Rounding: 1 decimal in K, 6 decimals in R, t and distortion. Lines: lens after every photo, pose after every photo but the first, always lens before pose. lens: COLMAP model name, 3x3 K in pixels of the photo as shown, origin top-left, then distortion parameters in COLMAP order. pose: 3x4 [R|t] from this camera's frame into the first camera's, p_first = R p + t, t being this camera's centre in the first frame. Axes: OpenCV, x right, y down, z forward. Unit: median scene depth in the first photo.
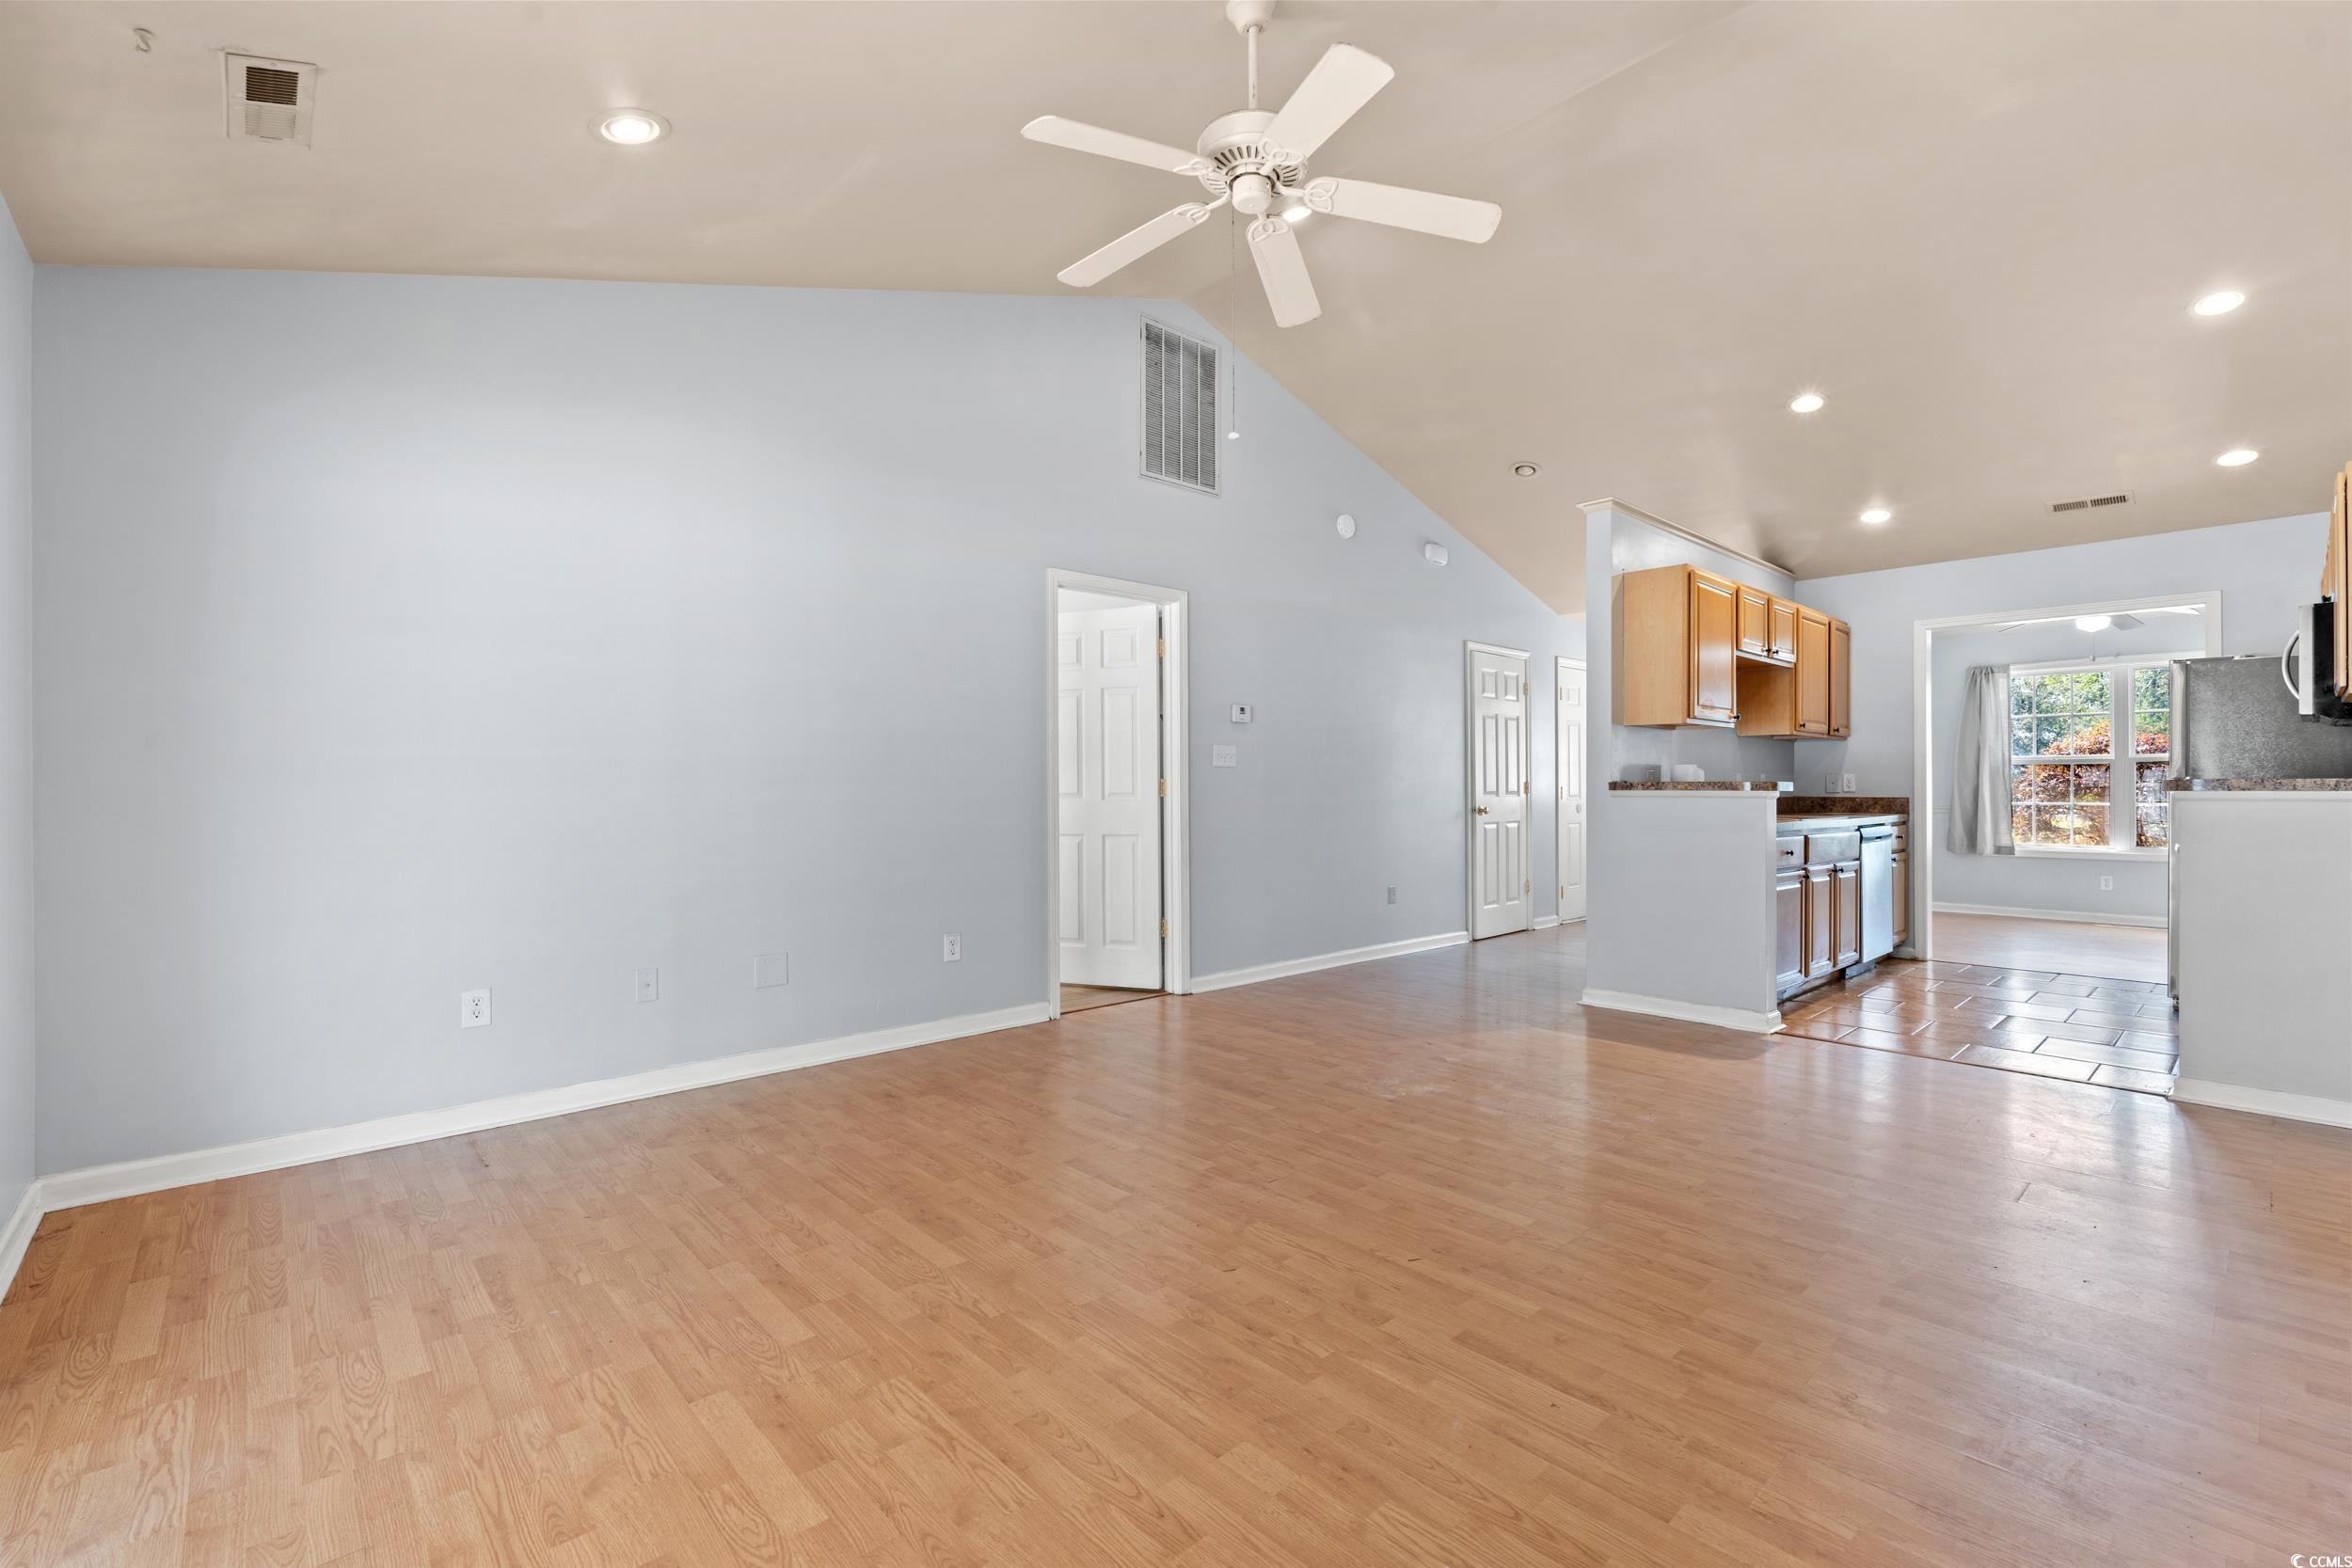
lens RADIAL K [[1024.6, 0, 1175.0], [0, 1024.6, 787.8], [0, 0, 1]] dist [-0.002596, -0.000193]
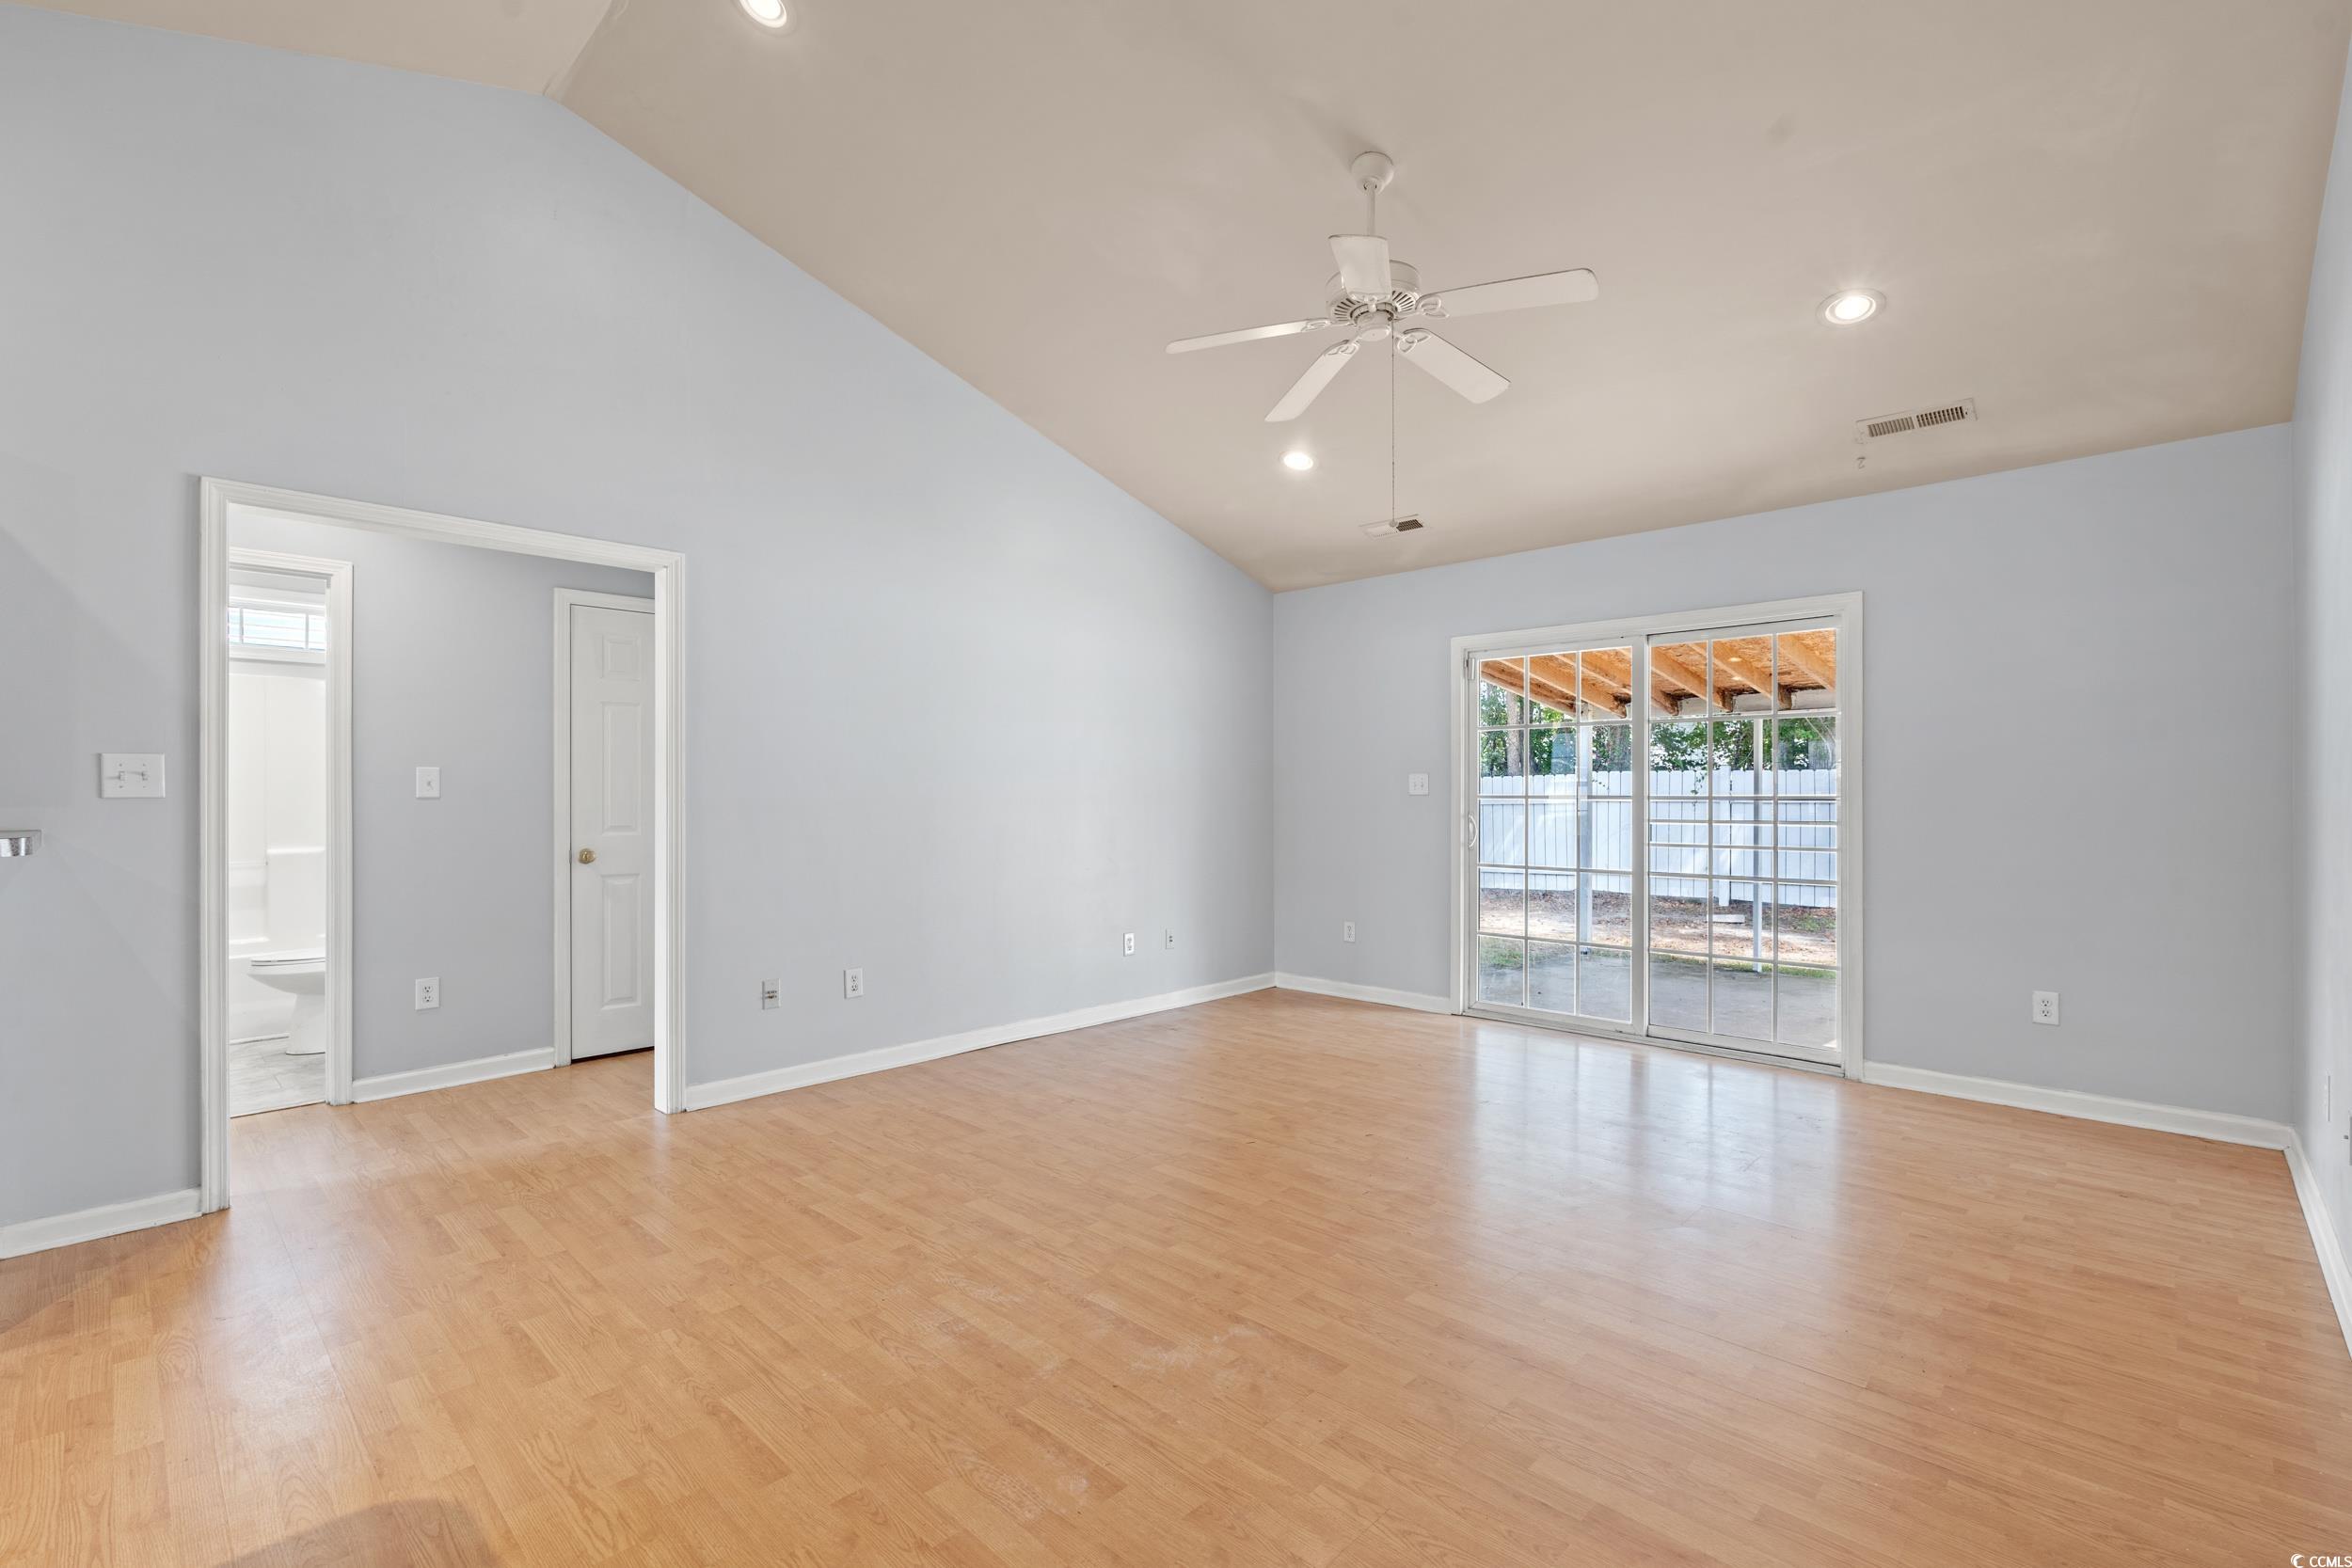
lens RADIAL K [[1036.9, 0, 1181.4], [0, 1036.9, 790.6], [0, 0, 1]] dist [-0.003898, -0.000157]
pose [[-0.997254, 0.004270, -0.073938, 0.331123], [0.004708, 0.999972, -0.005743, -0.034880], [0.073911, -0.006075, -0.997246, 1.864768]]
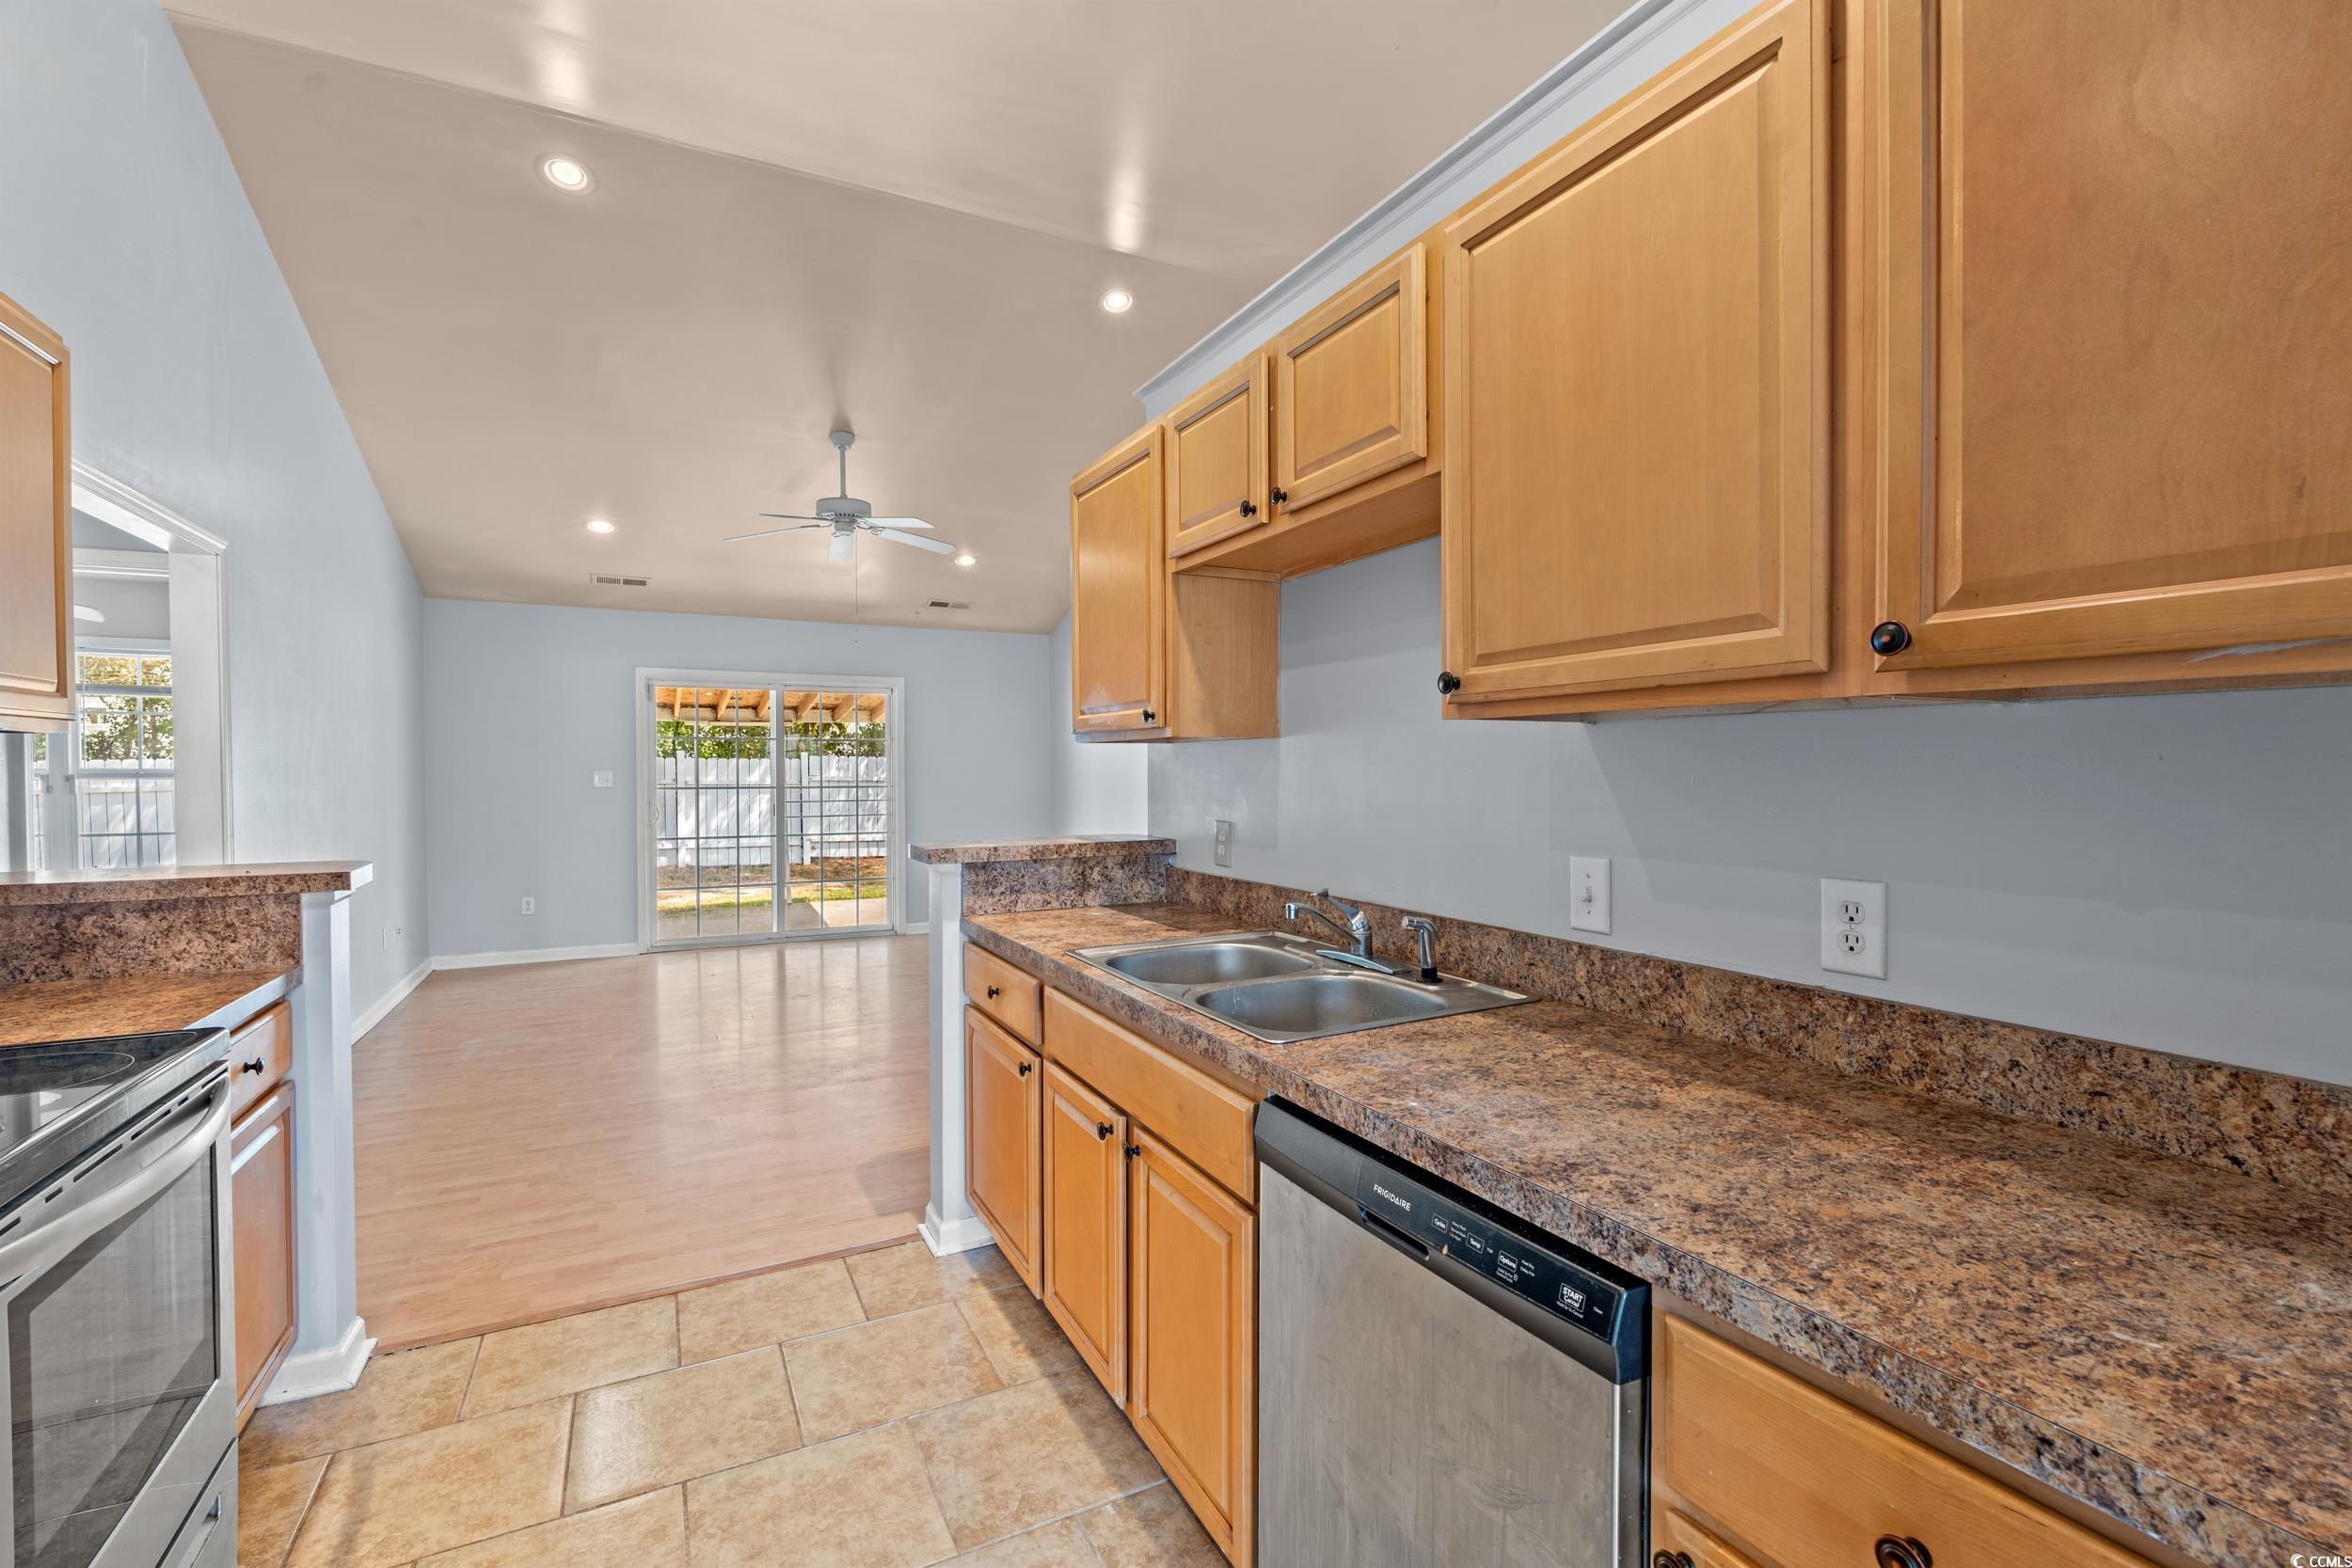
lens RADIAL K [[1016.8, 0, 1163.7], [0, 1016.8, 780.6], [0, 0, 1]] dist [0.001113, 0.000680]
pose [[-0.261133, 0.015310, -0.965181, 1.649779], [0.005645, 0.999881, 0.014333, -0.077746], [0.965286, -0.001706, -0.261188, 1.867672]]
